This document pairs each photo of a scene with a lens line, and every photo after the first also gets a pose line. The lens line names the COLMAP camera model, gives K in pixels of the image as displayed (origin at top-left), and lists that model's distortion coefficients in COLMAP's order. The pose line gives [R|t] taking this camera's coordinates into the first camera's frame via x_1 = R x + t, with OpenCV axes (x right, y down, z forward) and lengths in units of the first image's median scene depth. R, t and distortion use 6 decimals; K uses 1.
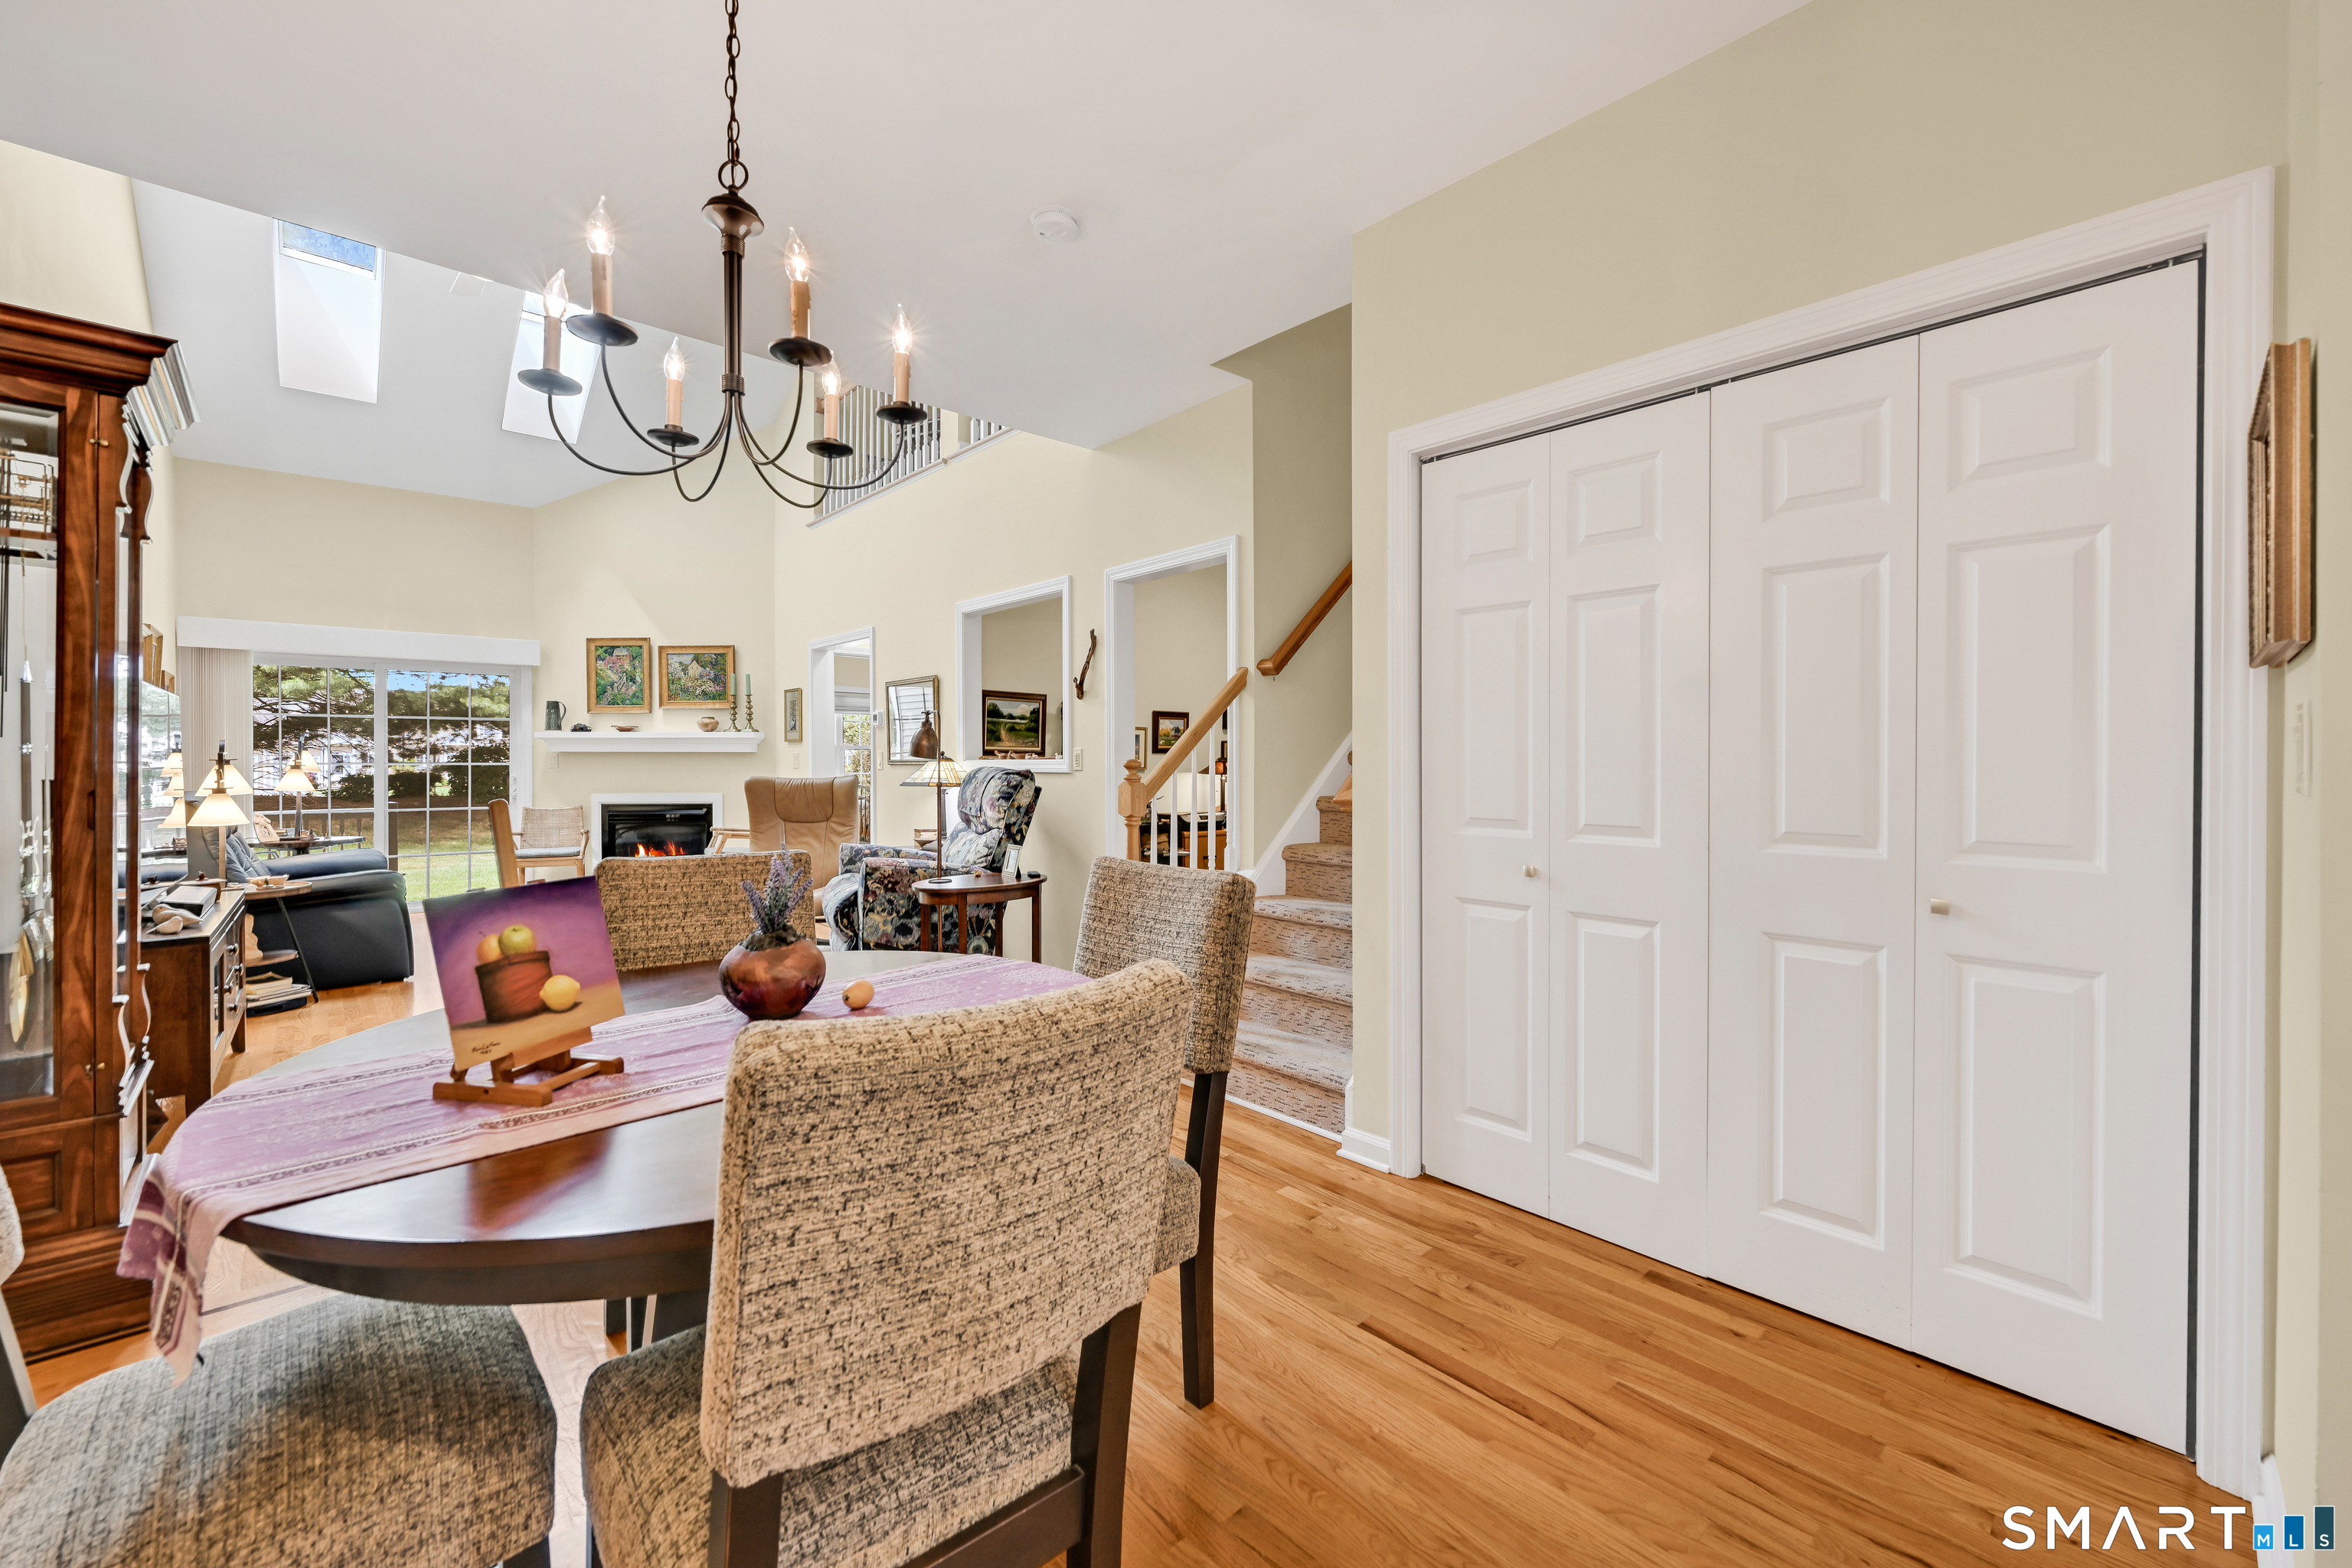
lens RADIAL K [[938.9, 0, 1176.0], [0, 938.9, 784.0], [0, 0, 1]] dist [-0.001090, 0.000044]
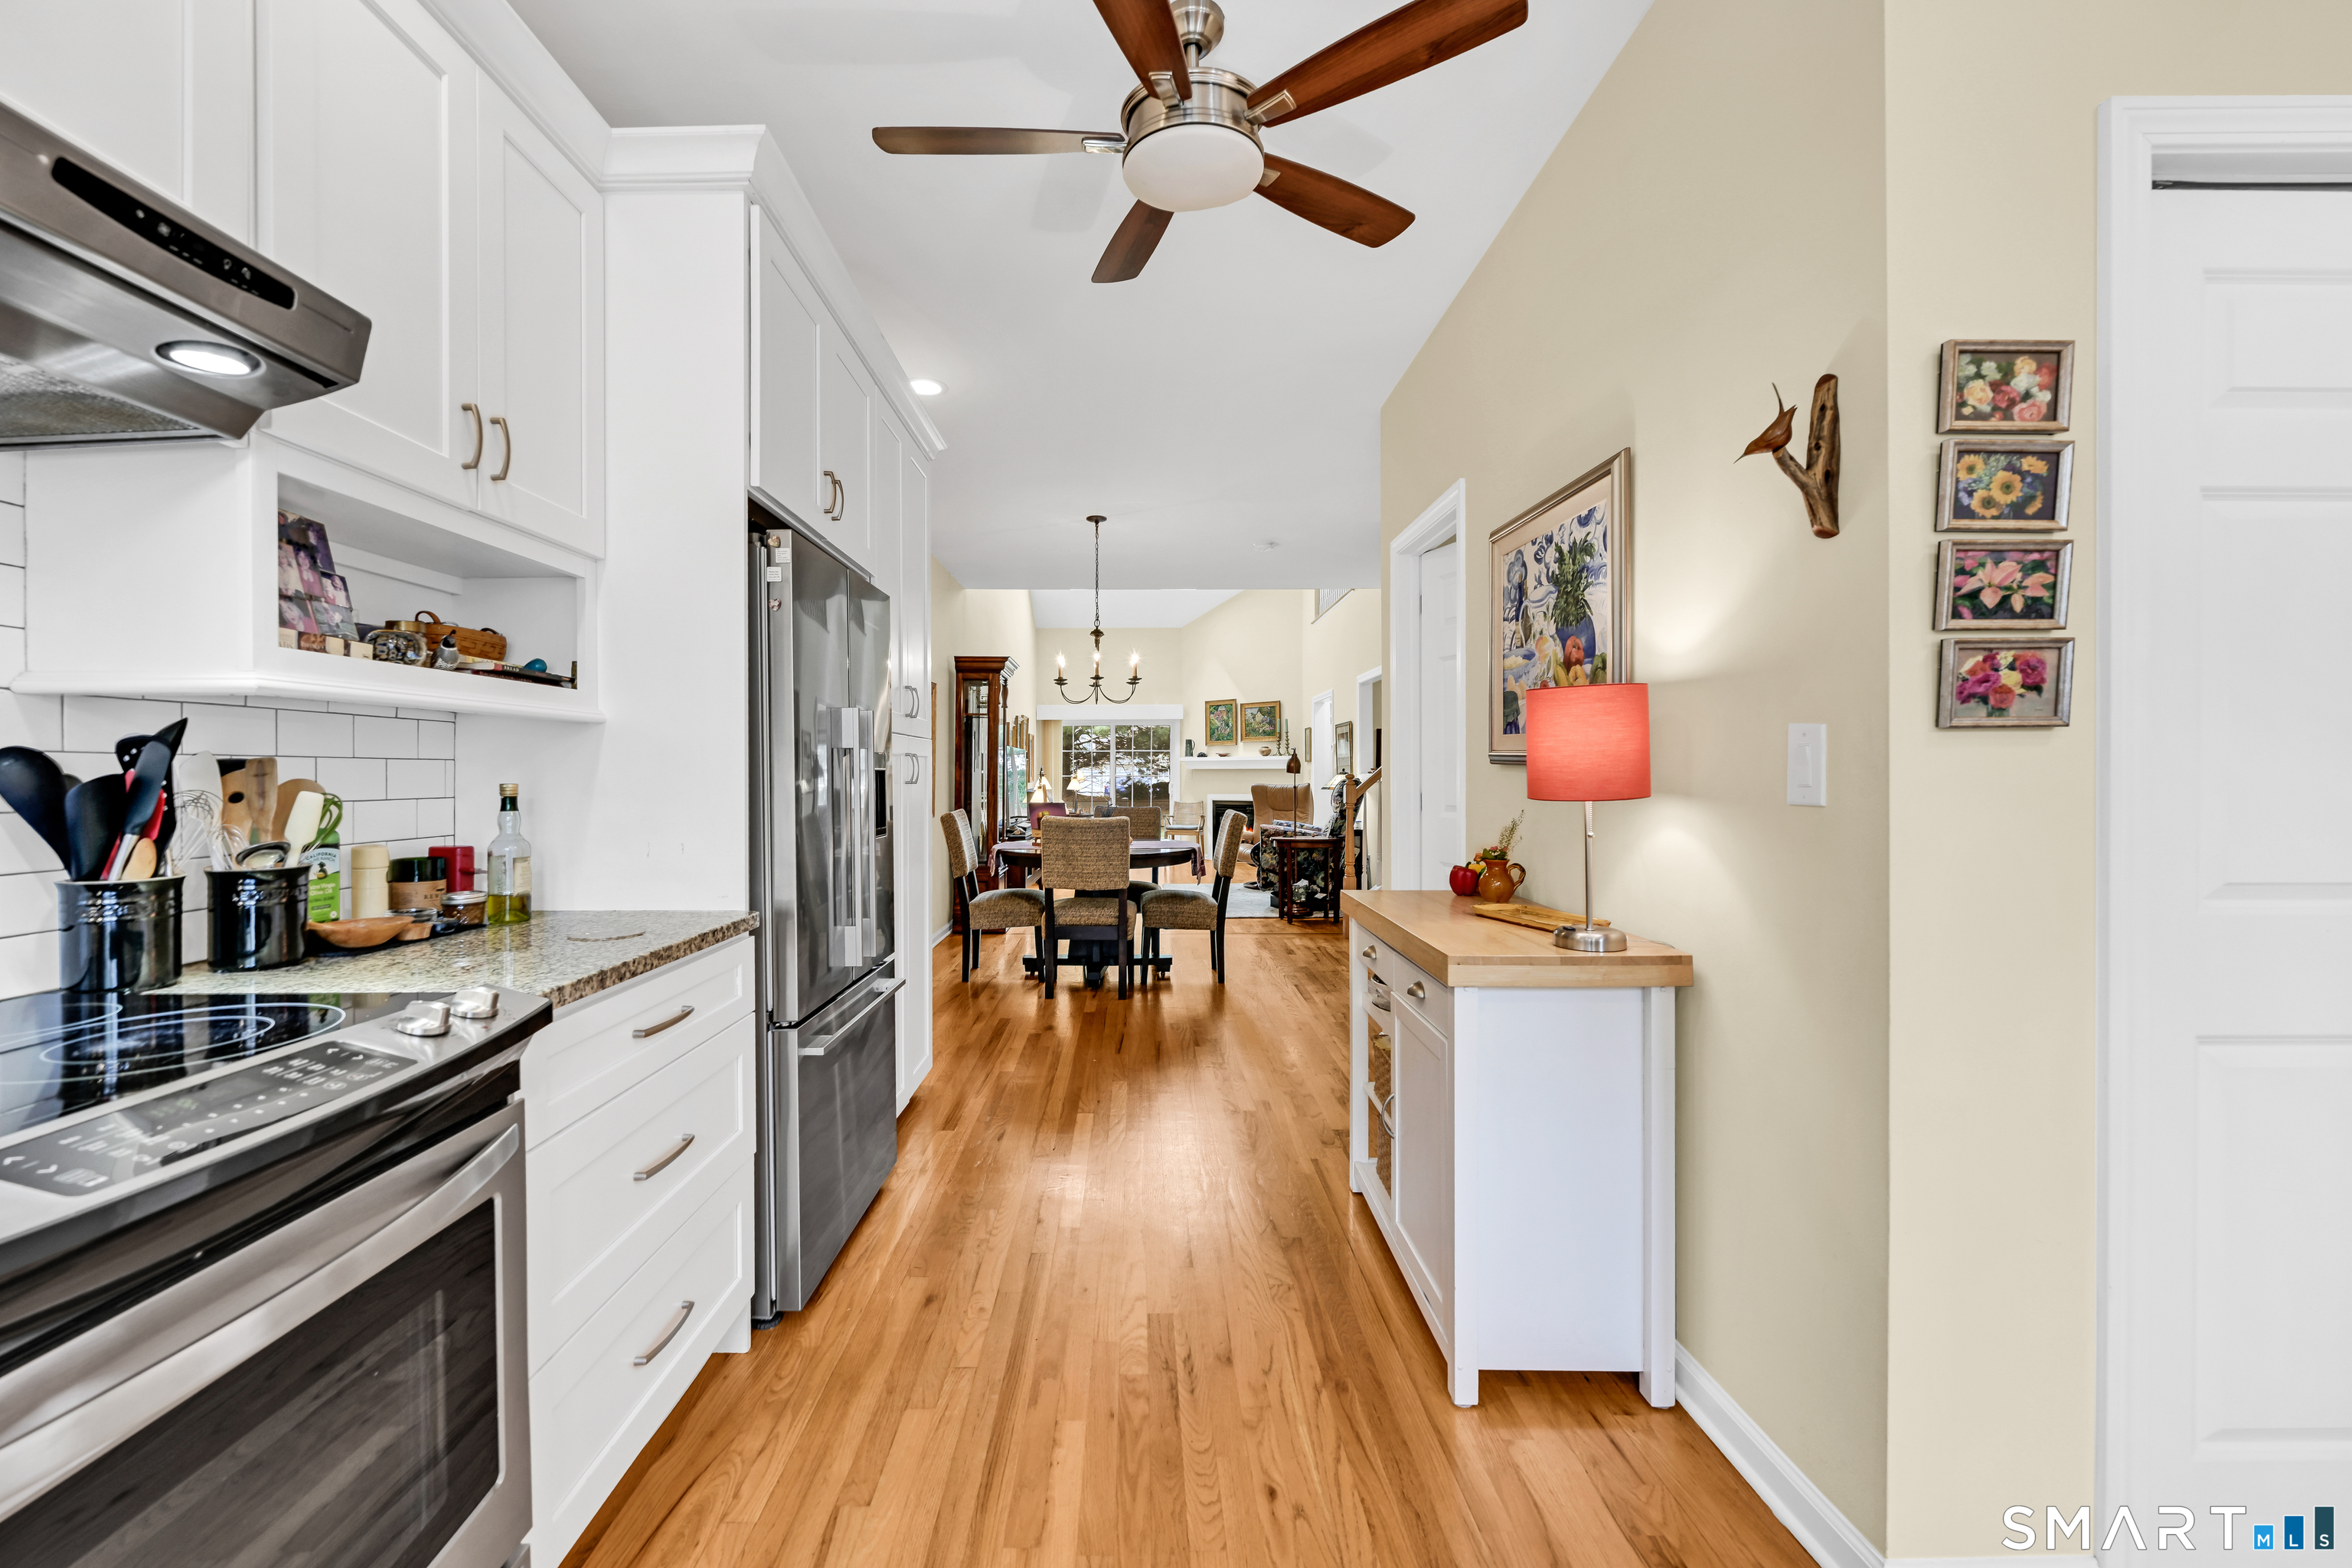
lens RADIAL K [[920.8, 0, 1176.0], [0, 920.8, 784.0], [0, 0, 1]] dist [-0.000327, 0.000036]
pose [[0.769150, 0.004133, -0.639055, 0.381371], [-0.012342, 0.999889, -0.008388, 0.006545], [0.638950, 0.014339, 0.769115, -0.294852]]
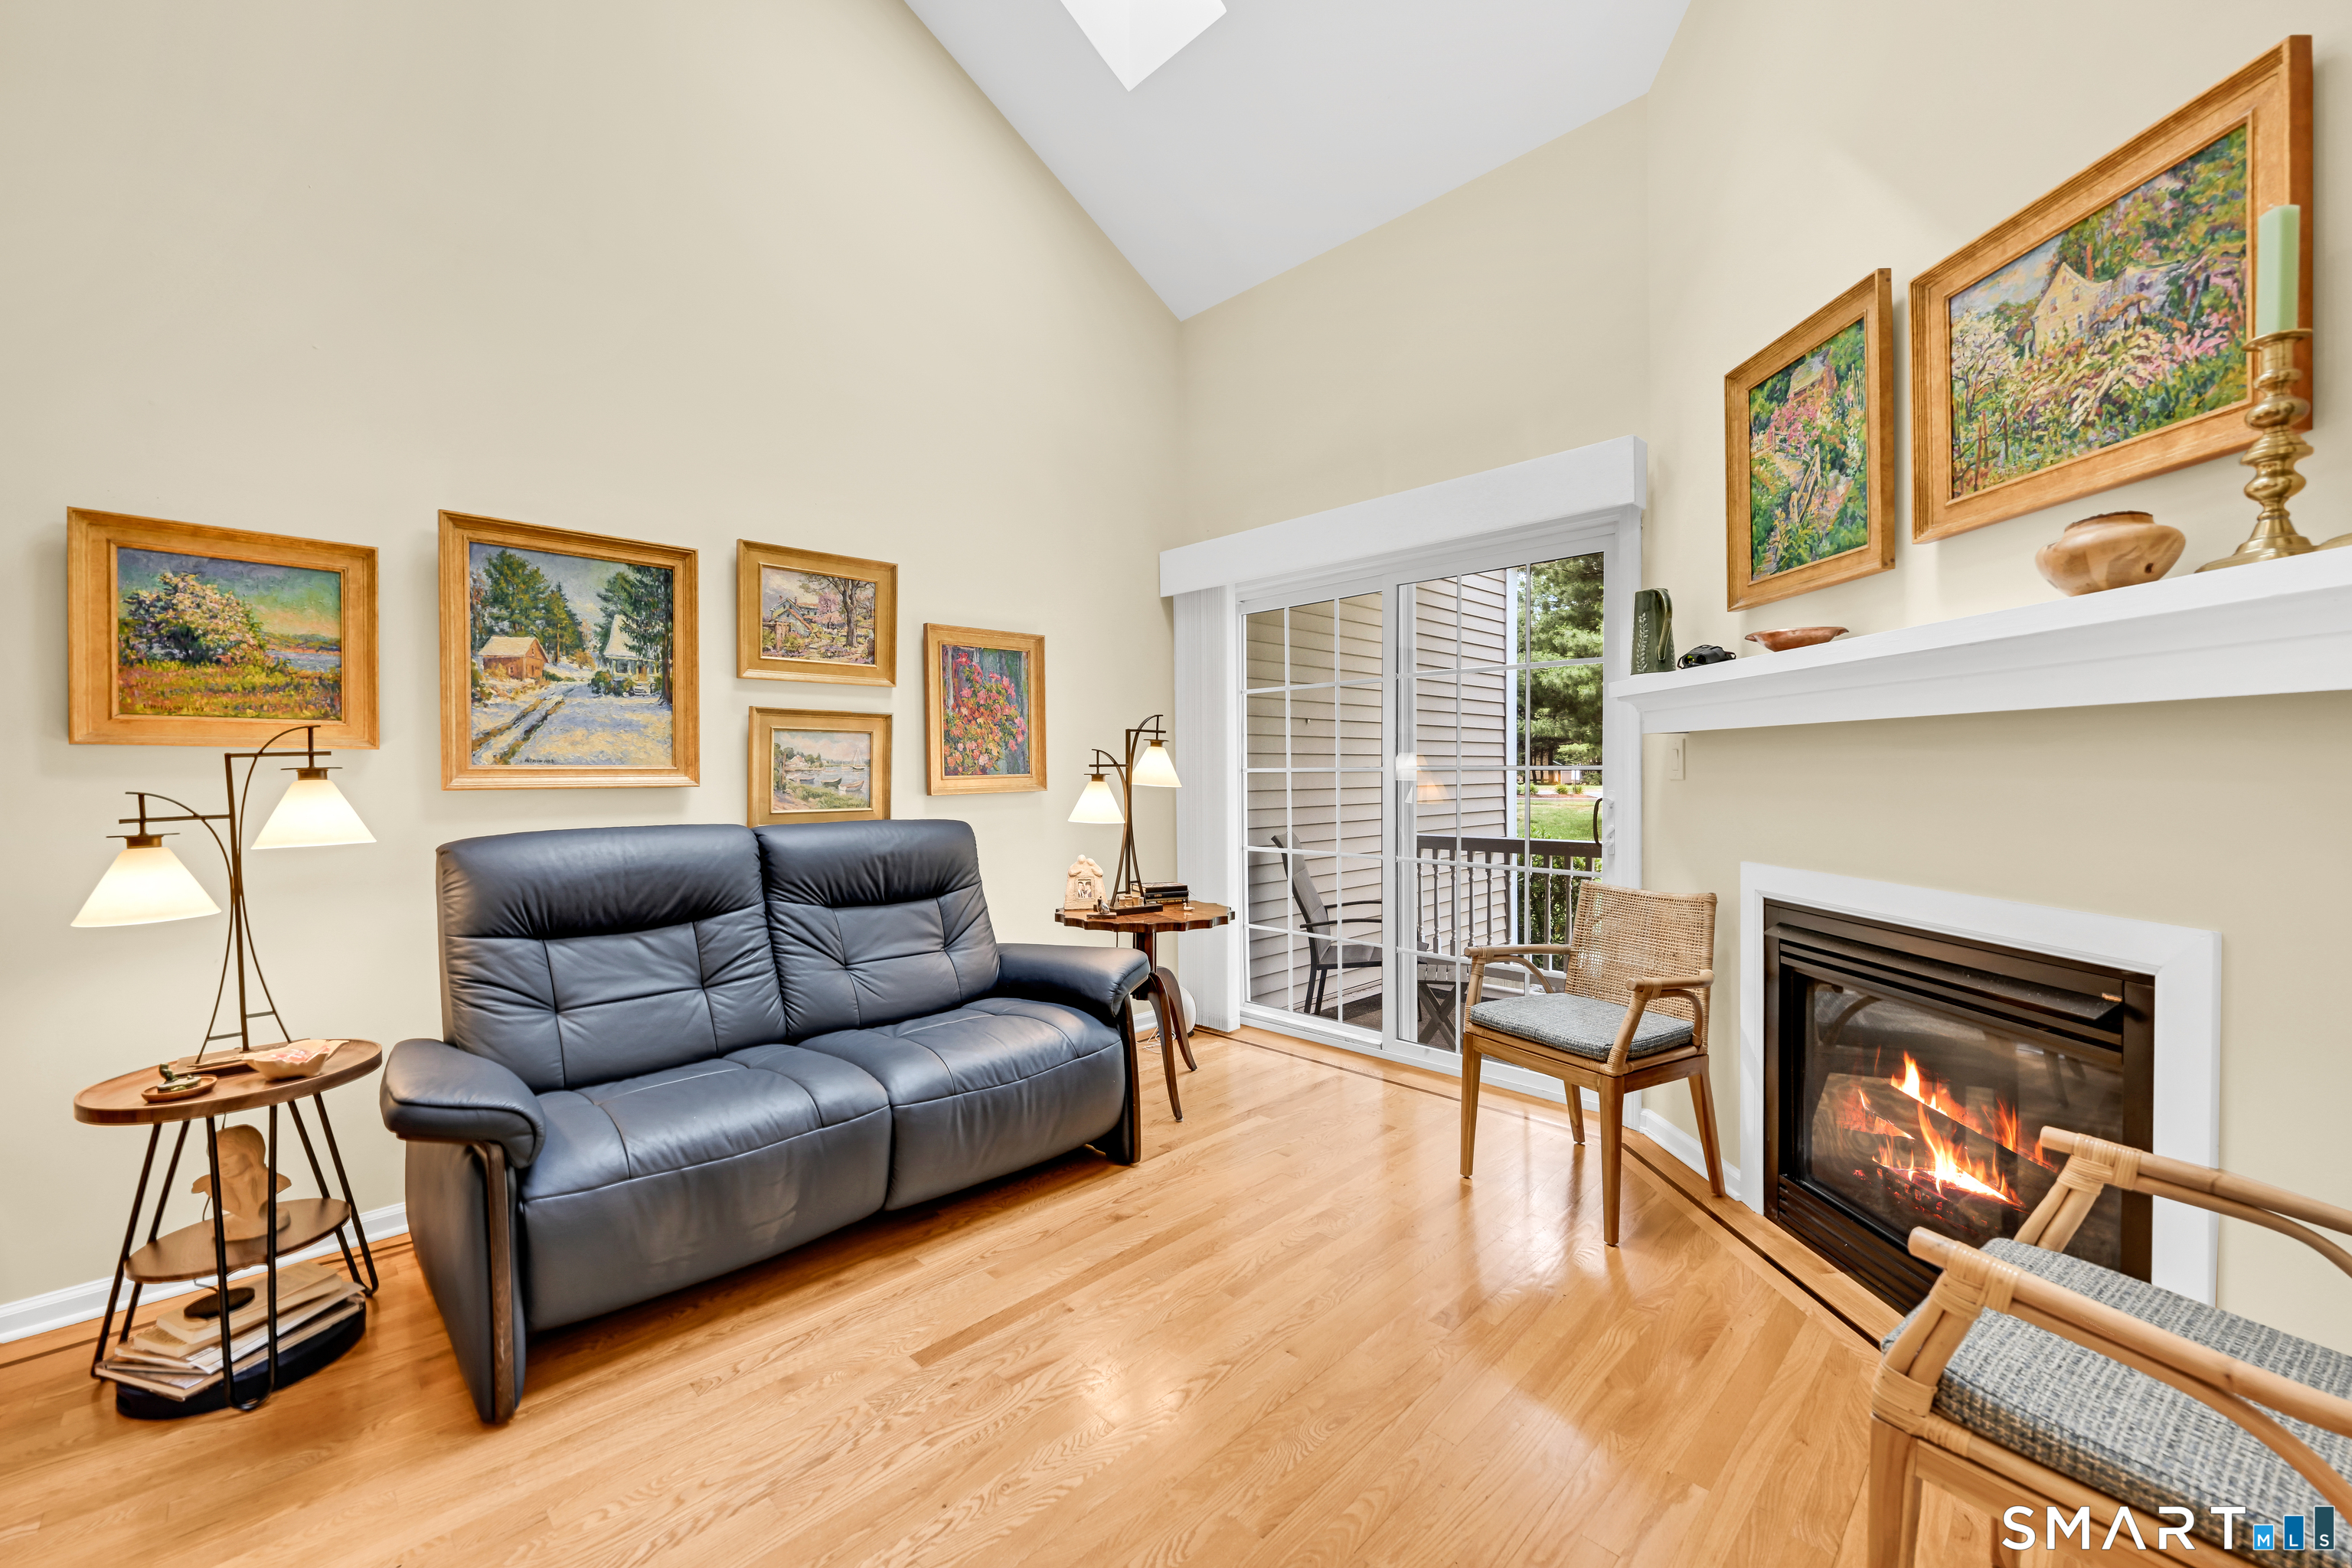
lens RADIAL K [[920.8, 0, 1176.0], [0, 920.8, 784.0], [0, 0, 1]] dist [-0.000327, 0.000036]
pose [[0.032956, 0.017327, -0.999307, -0.316523], [-0.010938, 0.999796, 0.016975, -0.019123], [0.999397, 0.010371, 0.033138, 0.801403]]
